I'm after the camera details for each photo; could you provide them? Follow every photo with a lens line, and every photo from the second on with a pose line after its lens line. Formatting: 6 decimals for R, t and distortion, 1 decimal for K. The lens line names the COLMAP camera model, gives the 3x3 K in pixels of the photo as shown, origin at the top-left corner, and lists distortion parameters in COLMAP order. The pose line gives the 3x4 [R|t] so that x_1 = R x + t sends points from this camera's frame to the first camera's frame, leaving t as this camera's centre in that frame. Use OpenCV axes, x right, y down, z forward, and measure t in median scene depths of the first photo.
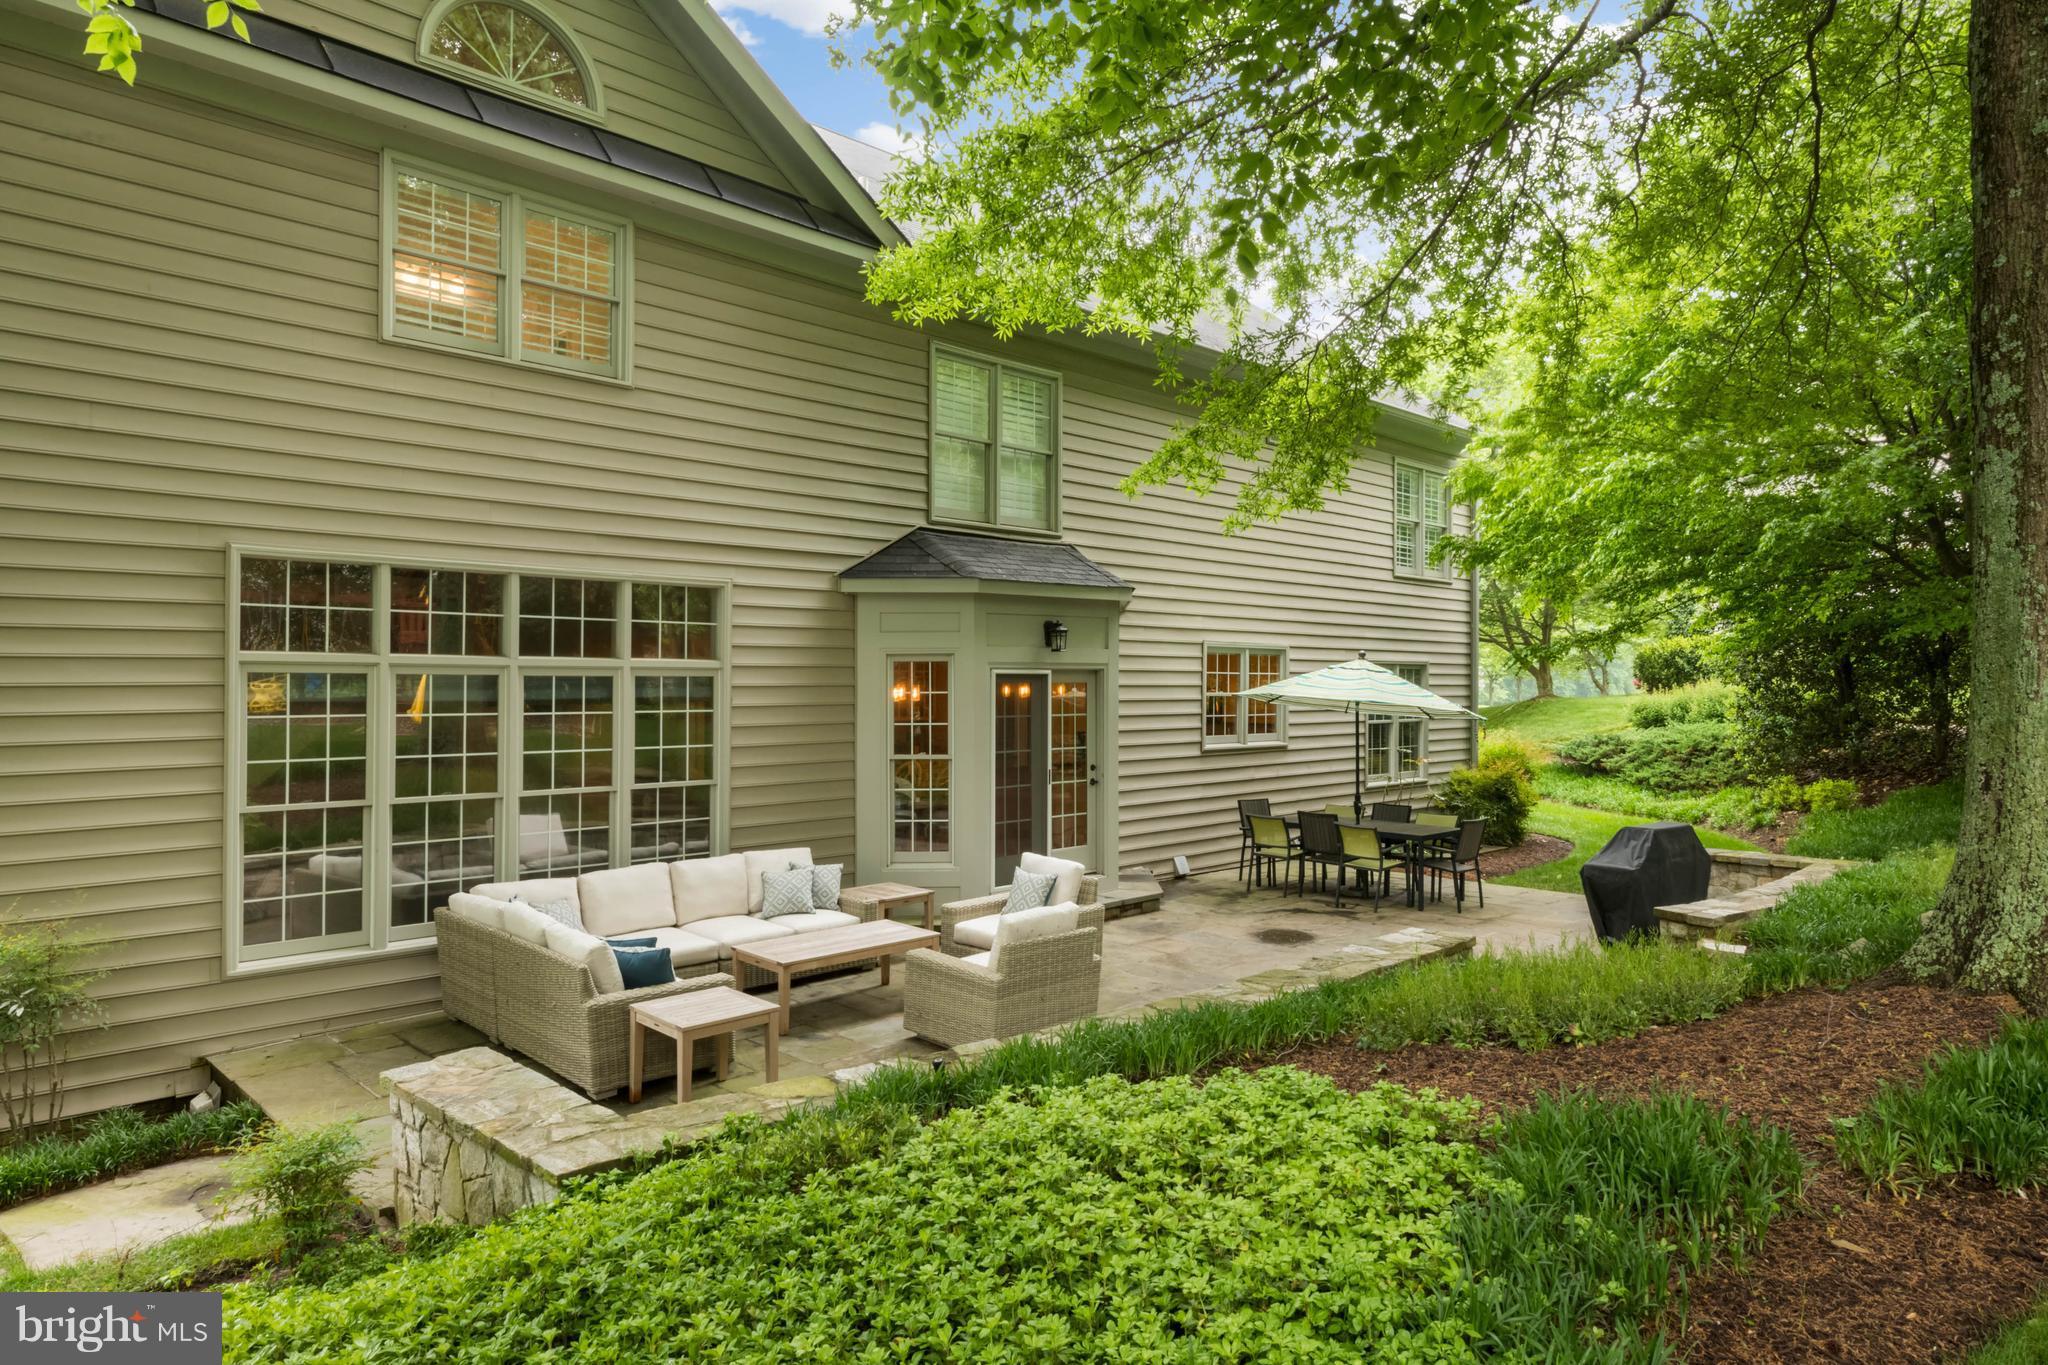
lens RADIAL K [[1258.8, 0, 1024.0], [0, 1258.8, 620.2], [0, 0, 1]] dist [0.007244, -0.000513]
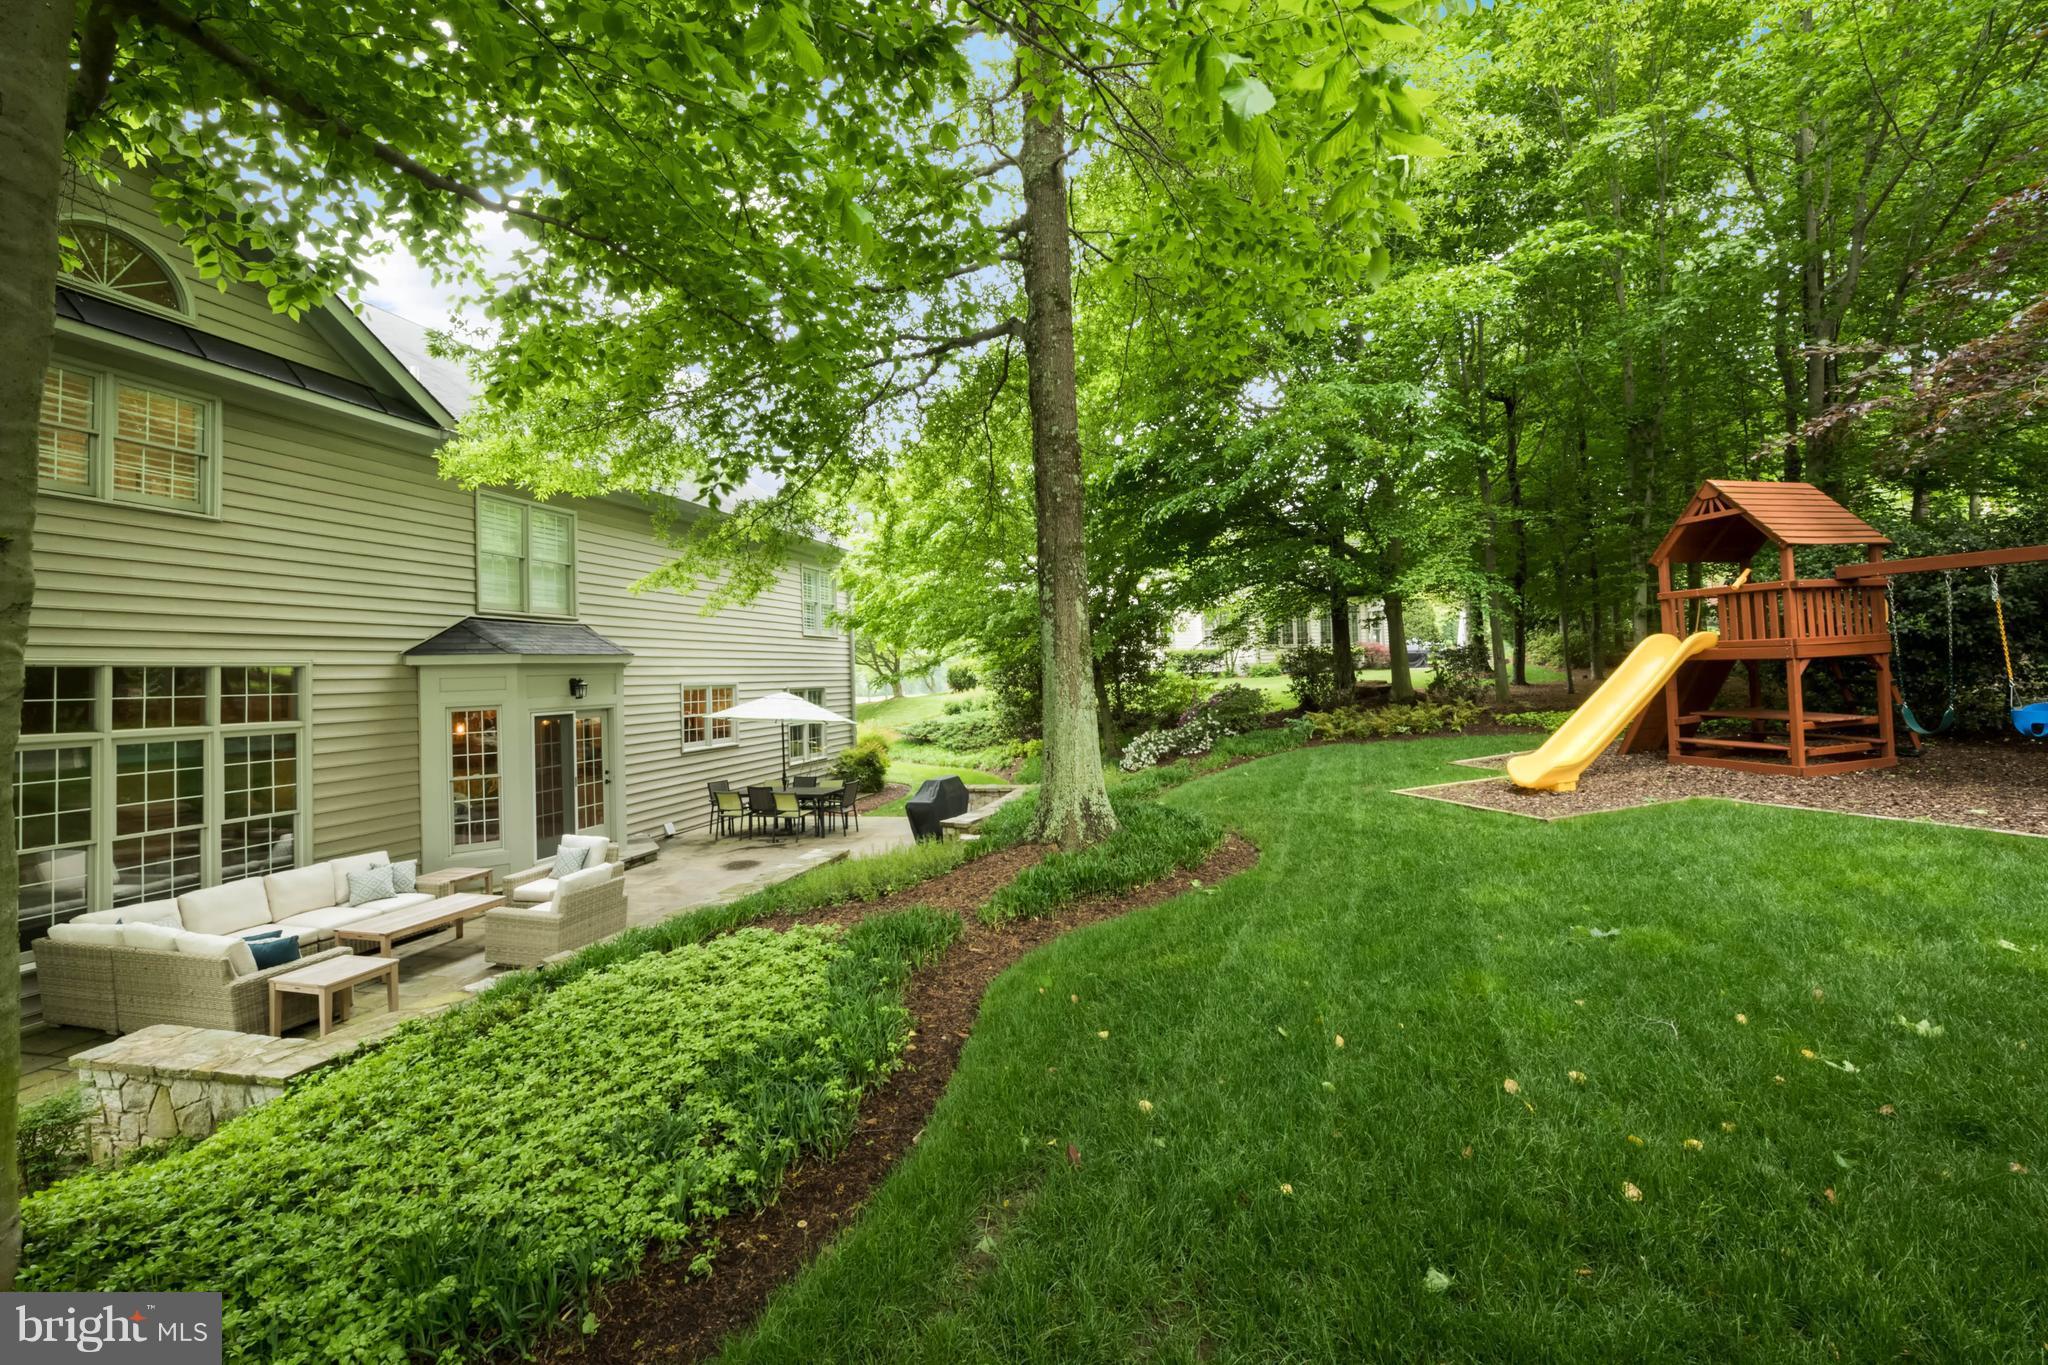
lens RADIAL K [[849.3, 0, 1024.2], [0, 849.3, 679.4], [0, 0, 1]] dist [-0.009741, -0.004341]
pose [[0.859387, -0.036396, 0.510029, -0.035861], [0.016139, 0.998897, 0.044088, -0.037263], [-0.511071, -0.029658, 0.859027, -0.147554]]
